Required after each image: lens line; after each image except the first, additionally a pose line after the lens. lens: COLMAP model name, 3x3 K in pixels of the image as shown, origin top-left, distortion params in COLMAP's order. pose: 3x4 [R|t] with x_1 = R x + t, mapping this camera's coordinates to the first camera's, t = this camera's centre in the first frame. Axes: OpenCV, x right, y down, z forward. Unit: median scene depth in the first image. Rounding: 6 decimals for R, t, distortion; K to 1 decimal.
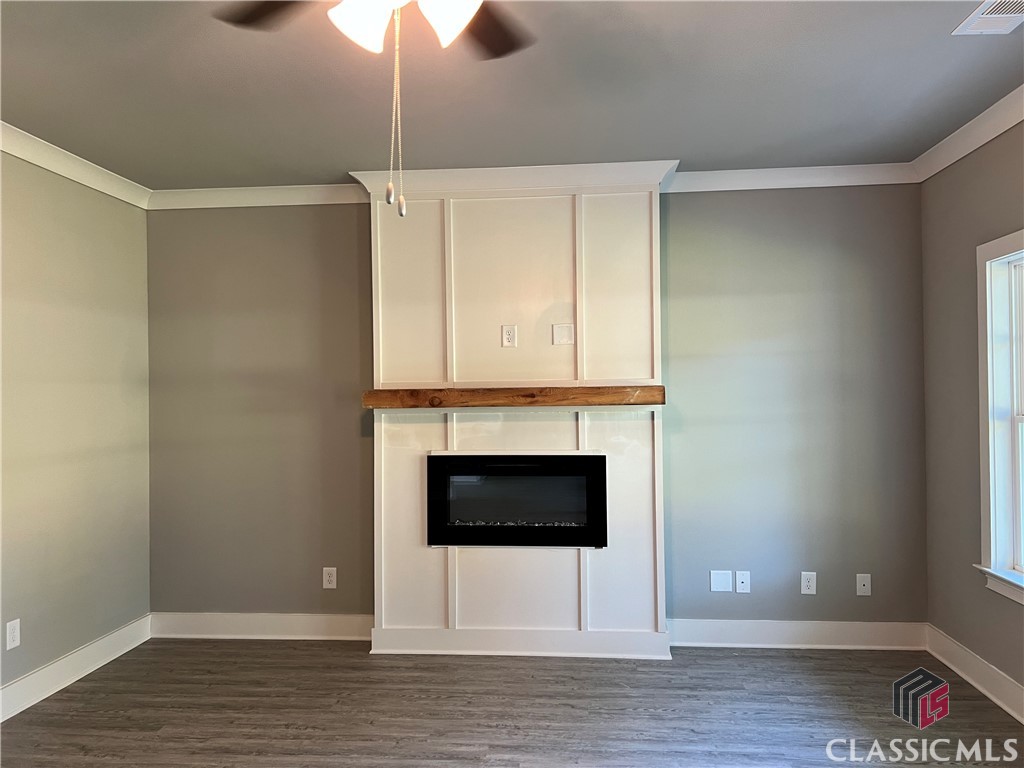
lens RADIAL K [[763.3, 0, 514.3], [0, 763.3, 383.3], [0, 0, 1]] dist [0.036140, -0.025648]
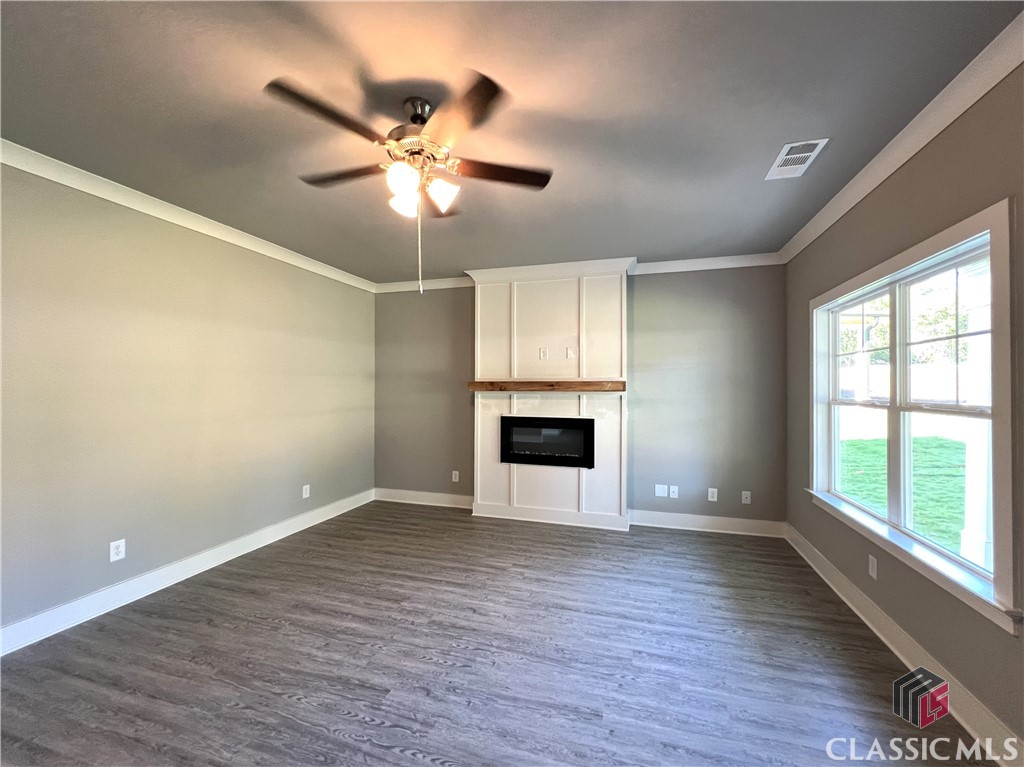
lens RADIAL K [[416.6, 0, 512.6], [0, 416.6, 384.5], [0, 0, 1]] dist [-0.000464, 0.000109]
pose [[0.978676, 0.013690, -0.204954, 0.130940], [-0.011685, 0.999871, 0.010990, 0.002805], [0.205078, -0.008360, 0.978710, -0.024014]]
